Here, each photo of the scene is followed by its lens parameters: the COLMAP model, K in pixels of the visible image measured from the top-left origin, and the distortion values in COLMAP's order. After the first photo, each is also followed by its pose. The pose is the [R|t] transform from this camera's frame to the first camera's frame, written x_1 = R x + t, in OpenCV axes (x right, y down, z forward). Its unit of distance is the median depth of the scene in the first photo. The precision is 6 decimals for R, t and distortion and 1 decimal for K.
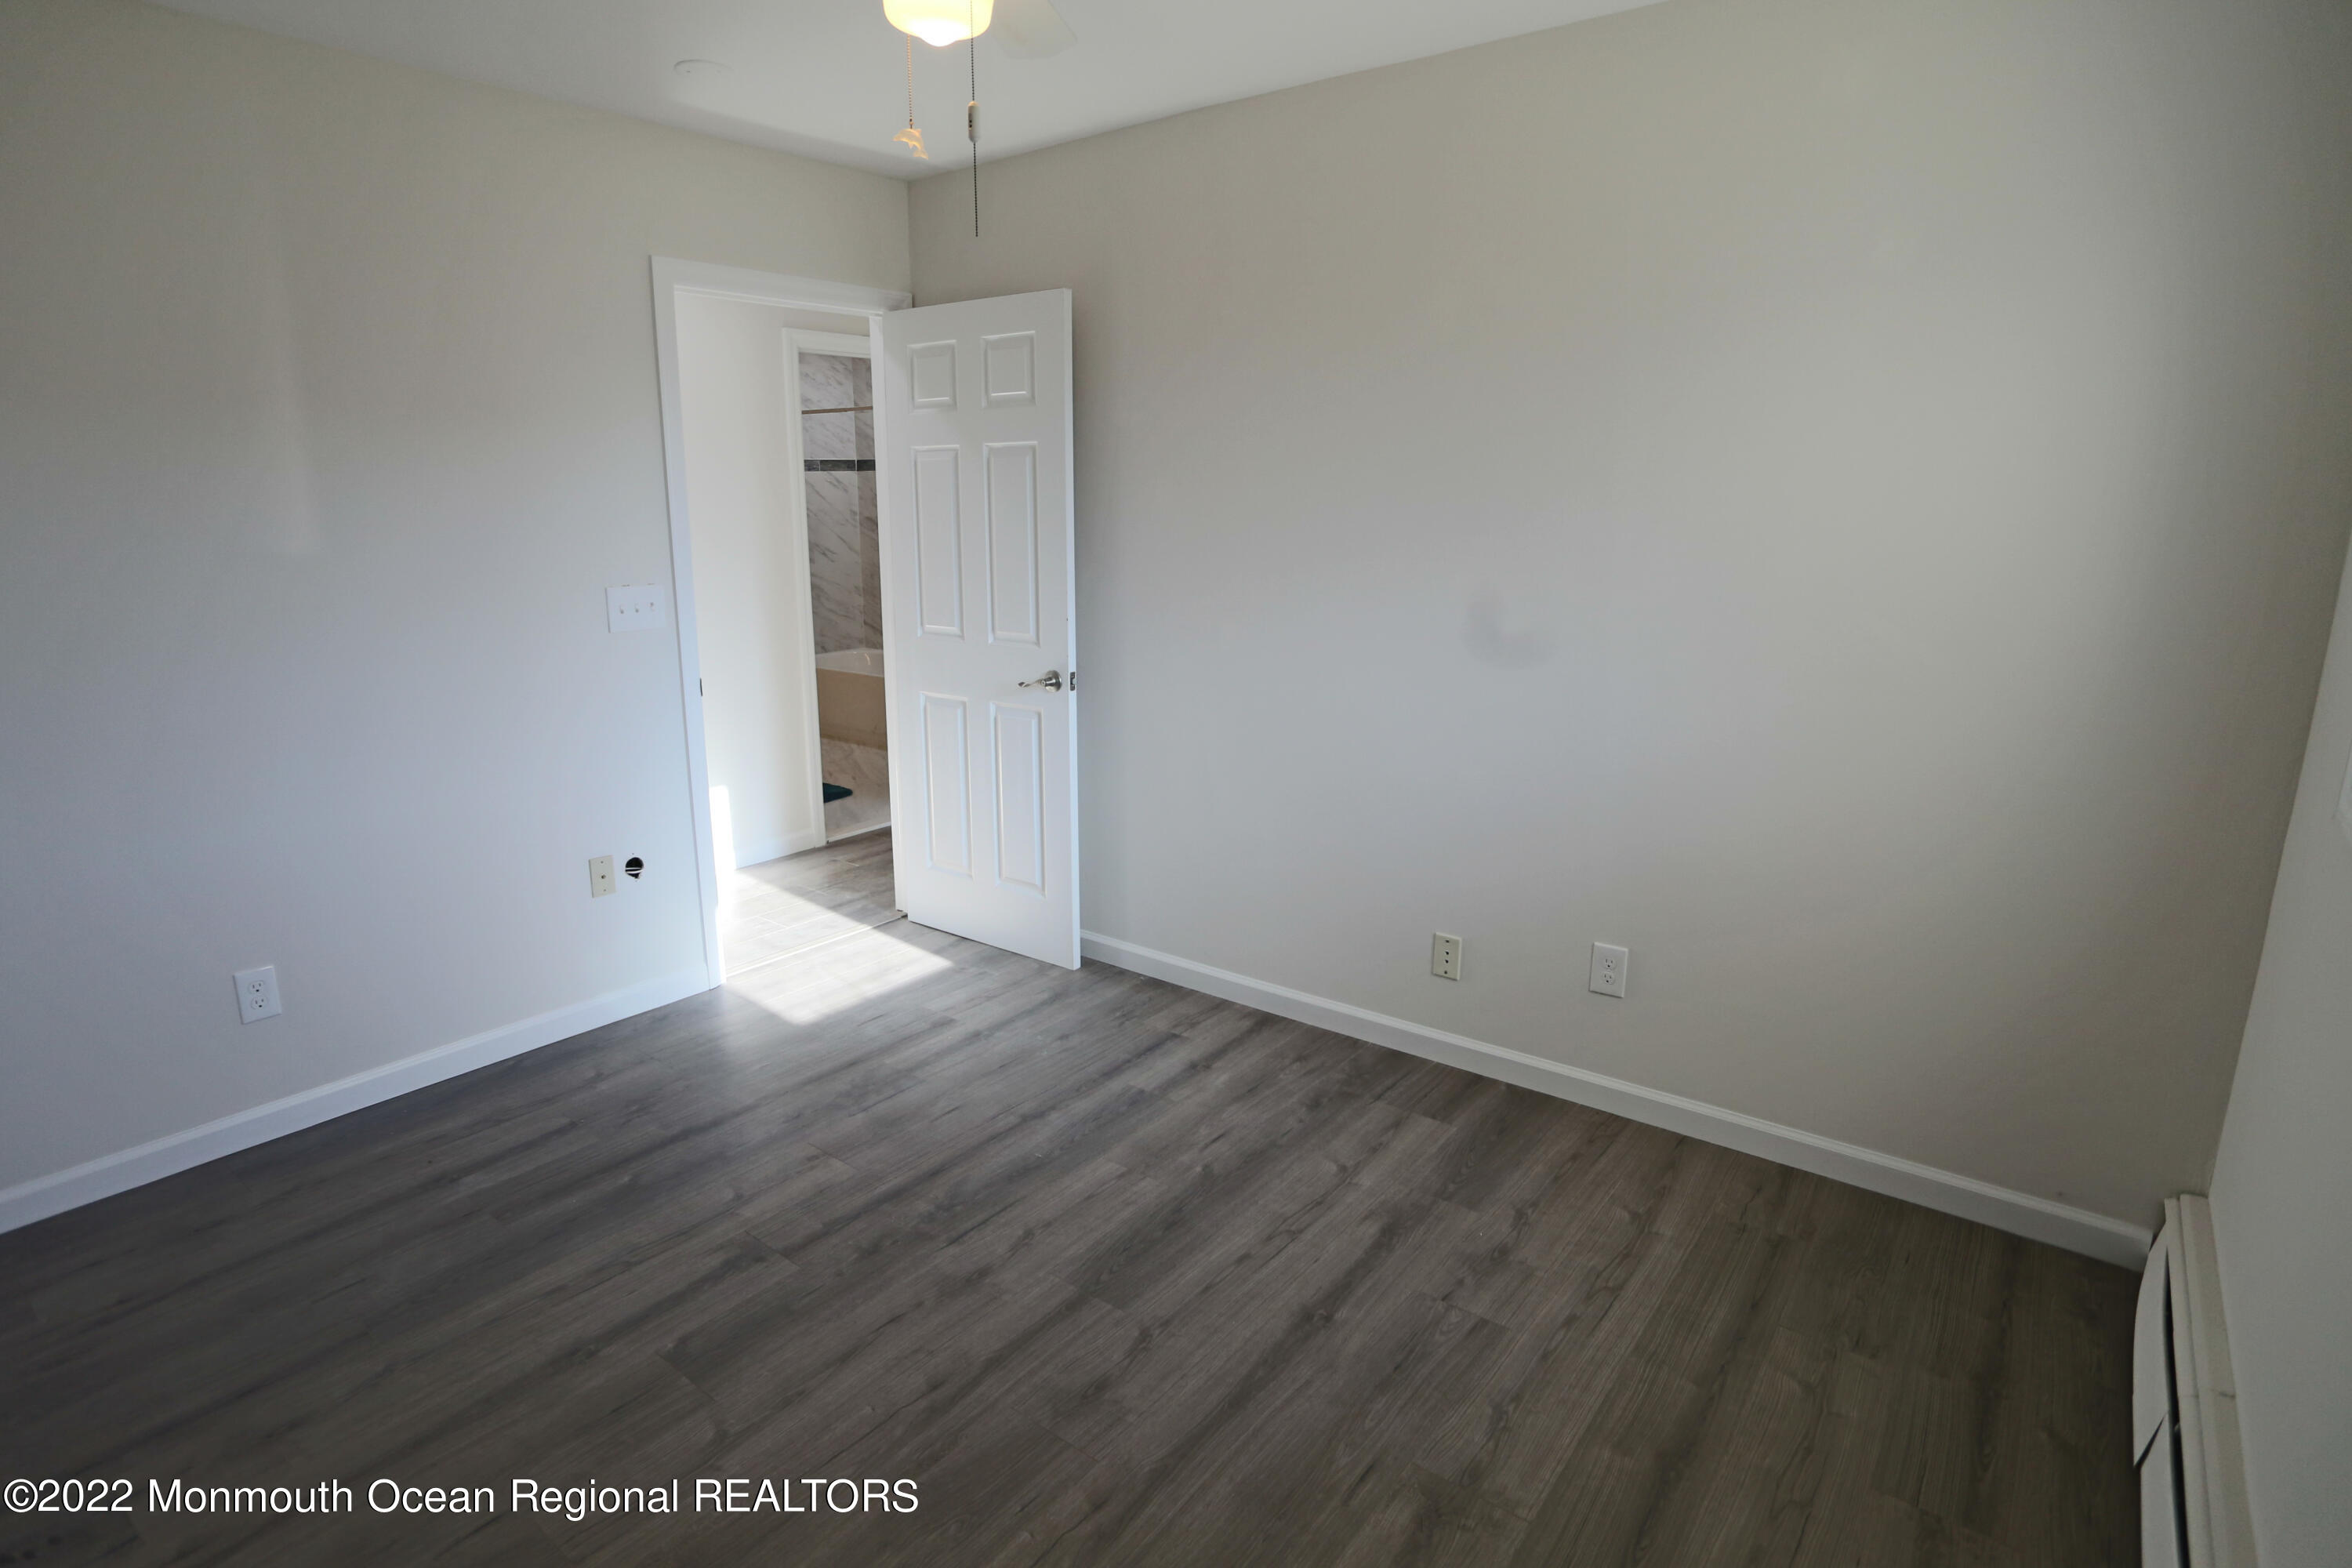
lens RADIAL K [[1231.1, 0, 1158.0], [0, 1231.1, 777.9], [0, 0, 1]] dist [-0.076914, 0.035244]
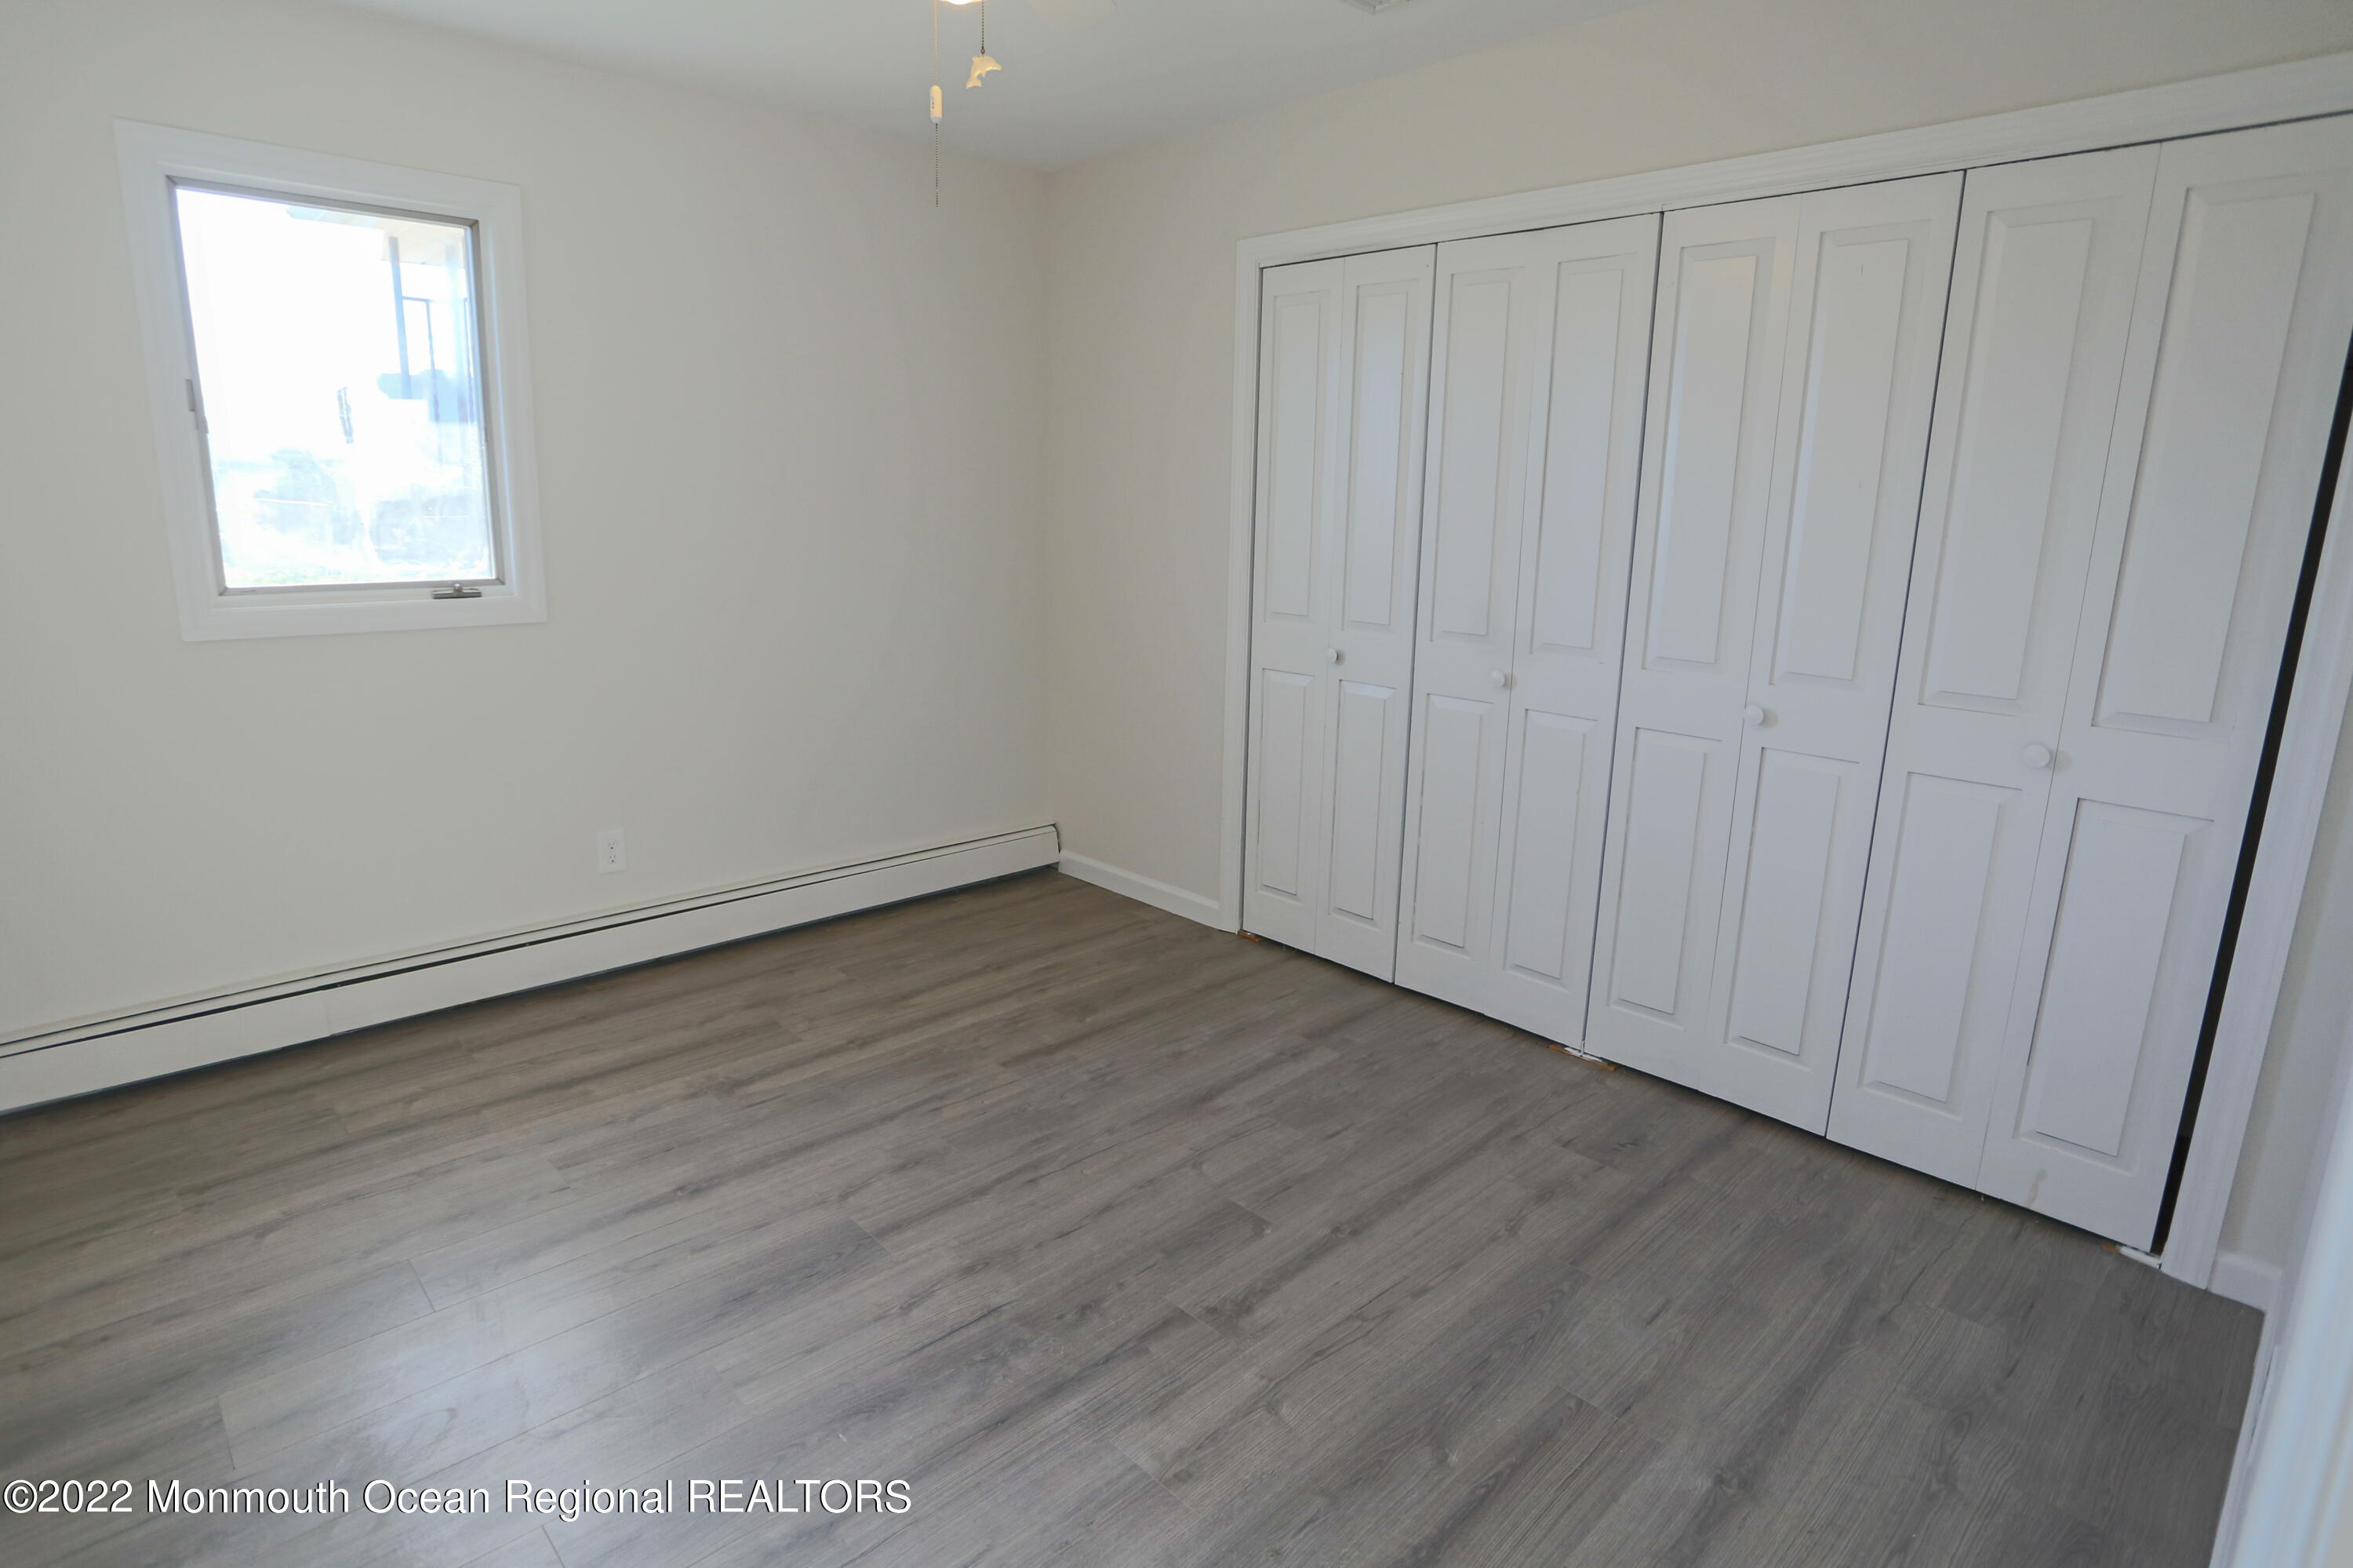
lens RADIAL K [[1231.7, 0, 1158.5], [0, 1231.7, 777.9], [0, 0, 1]] dist [-0.076914, 0.035244]
pose [[-0.989348, -0.049558, 0.136877, -0.413914], [0.015797, 0.898166, 0.439373, -0.360060], [-0.144713, 0.436855, -0.887815, 1.712654]]
